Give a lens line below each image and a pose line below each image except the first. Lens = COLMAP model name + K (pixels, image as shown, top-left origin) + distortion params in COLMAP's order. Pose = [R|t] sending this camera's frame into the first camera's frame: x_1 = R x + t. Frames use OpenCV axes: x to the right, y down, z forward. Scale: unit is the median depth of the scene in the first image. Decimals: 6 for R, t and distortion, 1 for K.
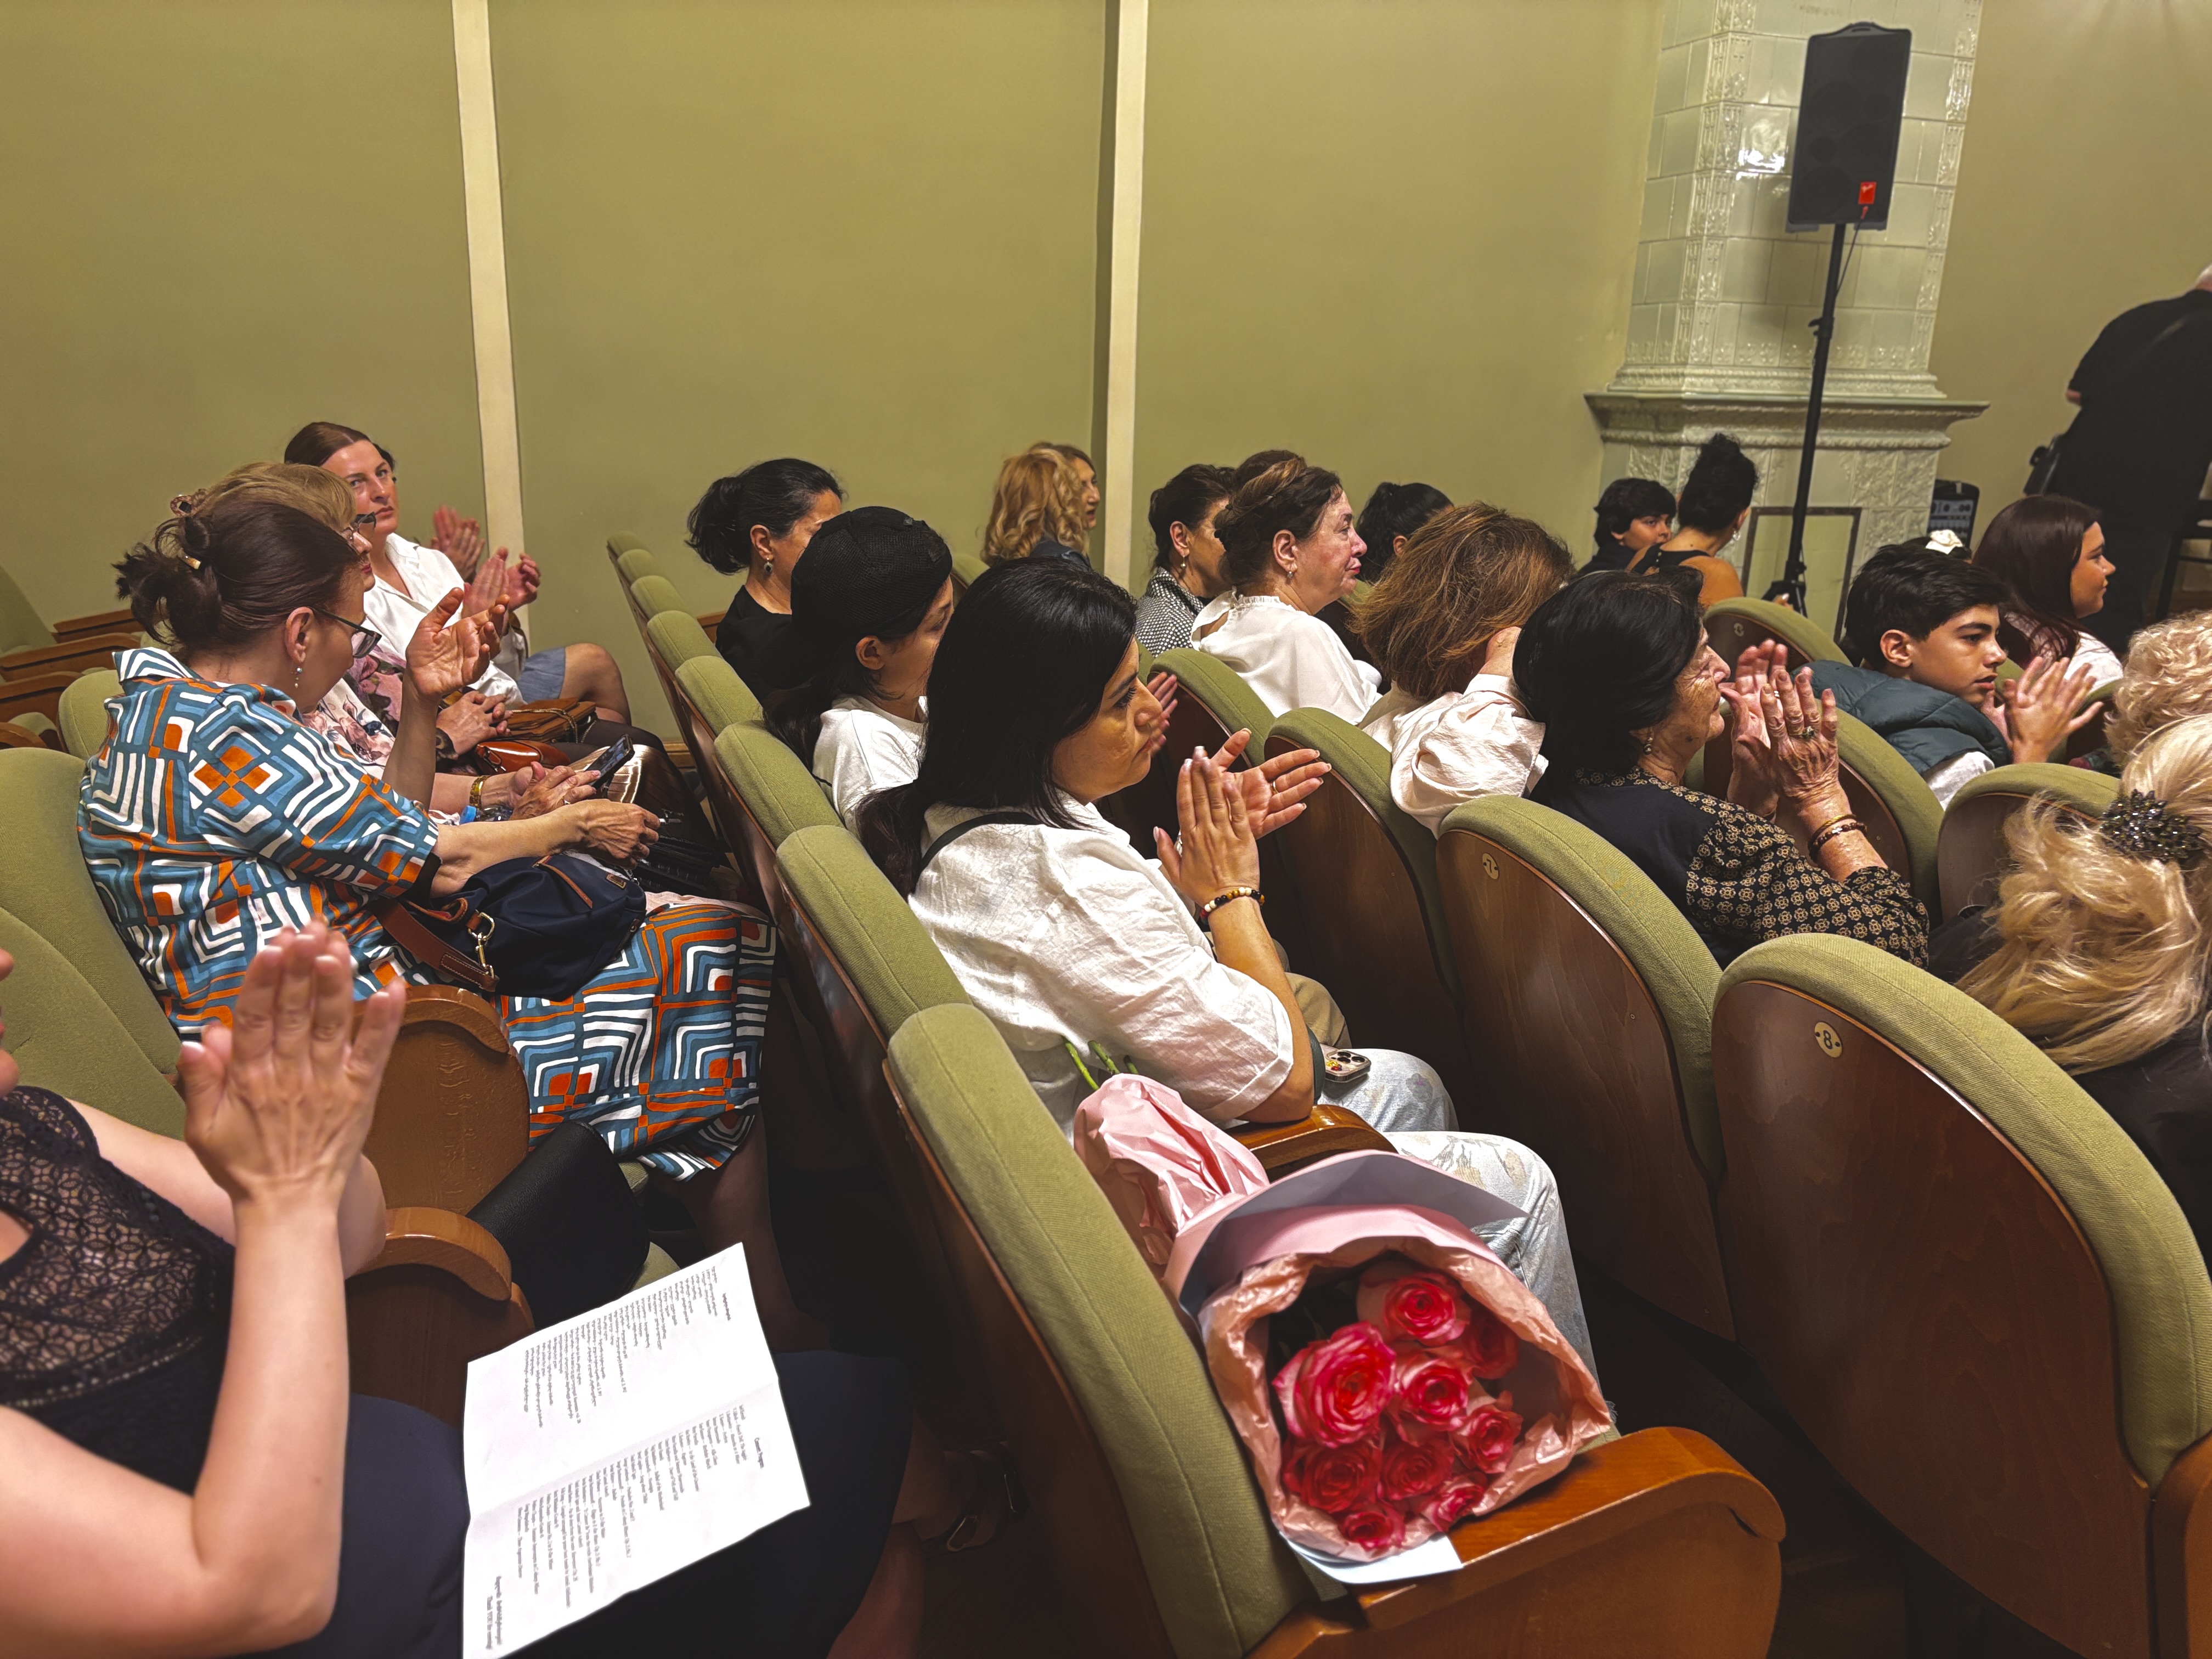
lens RADIAL K [[1665.3, 0, 1106.0], [0, 1665.3, 829.5], [0, 0, 1]] dist [0.028027, -0.003834]
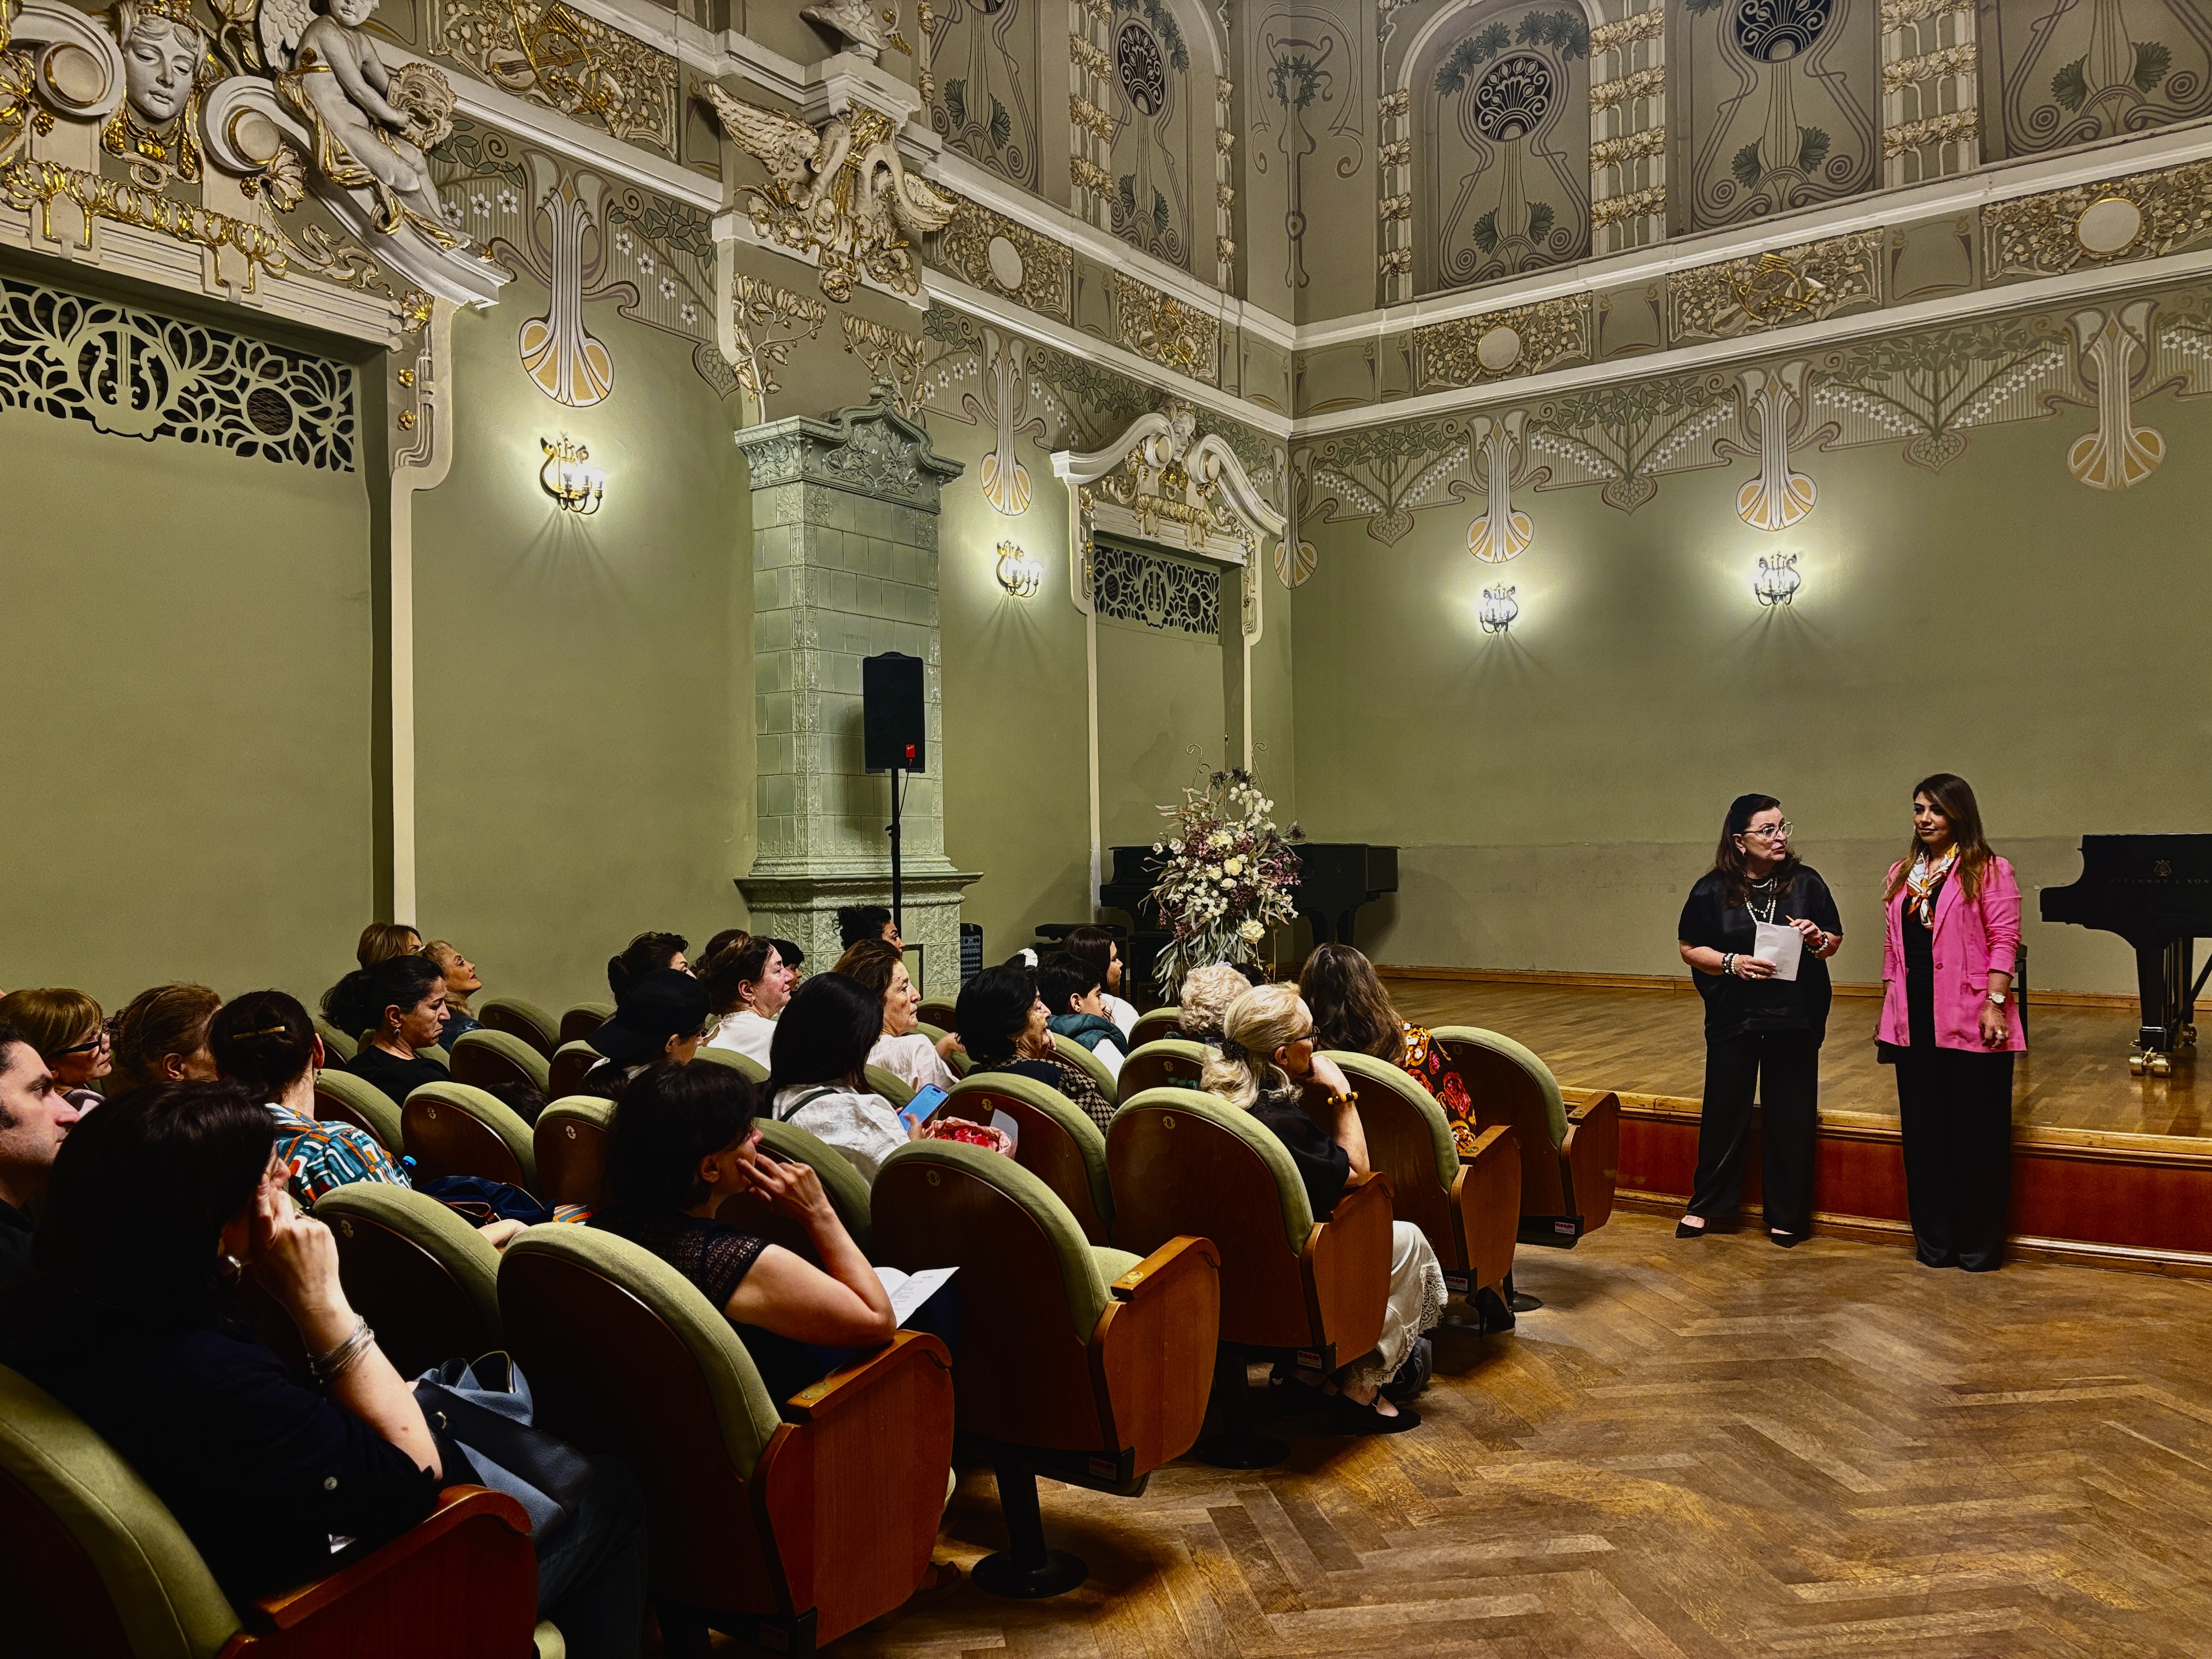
lens RADIAL K [[1665.3, 0, 1106.0], [0, 1665.3, 829.5], [0, 0, 1]] dist [0.028027, -0.003834]
pose [[0.812414, -0.033523, 0.582116, -0.280024], [0.189425, 0.959368, -0.209118, 0.050478], [-0.551454, 0.280158, 0.785755, -0.282643]]
